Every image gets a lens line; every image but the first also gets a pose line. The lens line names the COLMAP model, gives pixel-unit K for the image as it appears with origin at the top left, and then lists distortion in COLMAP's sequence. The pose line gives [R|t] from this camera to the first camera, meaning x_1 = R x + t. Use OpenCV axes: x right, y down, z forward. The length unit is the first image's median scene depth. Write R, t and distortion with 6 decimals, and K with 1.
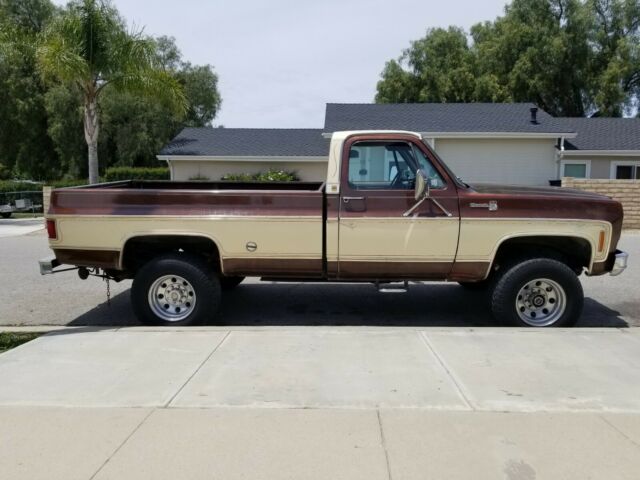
lens RADIAL K [[493.5, 0, 313.4], [0, 493.5, 239.7], [0, 0, 1]] dist [0.048440, -0.082959]
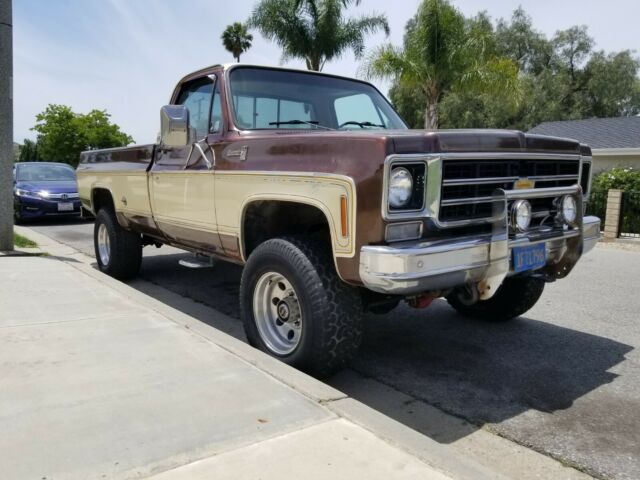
lens RADIAL K [[493.5, 0, 313.4], [0, 493.5, 239.7], [0, 0, 1]] dist [0.048440, -0.082959]
pose [[0.648056, 0.105004, -0.754319, 0.210291], [-0.121385, 0.992030, 0.033809, 0.002909], [0.751857, 0.069653, 0.655637, 0.146212]]
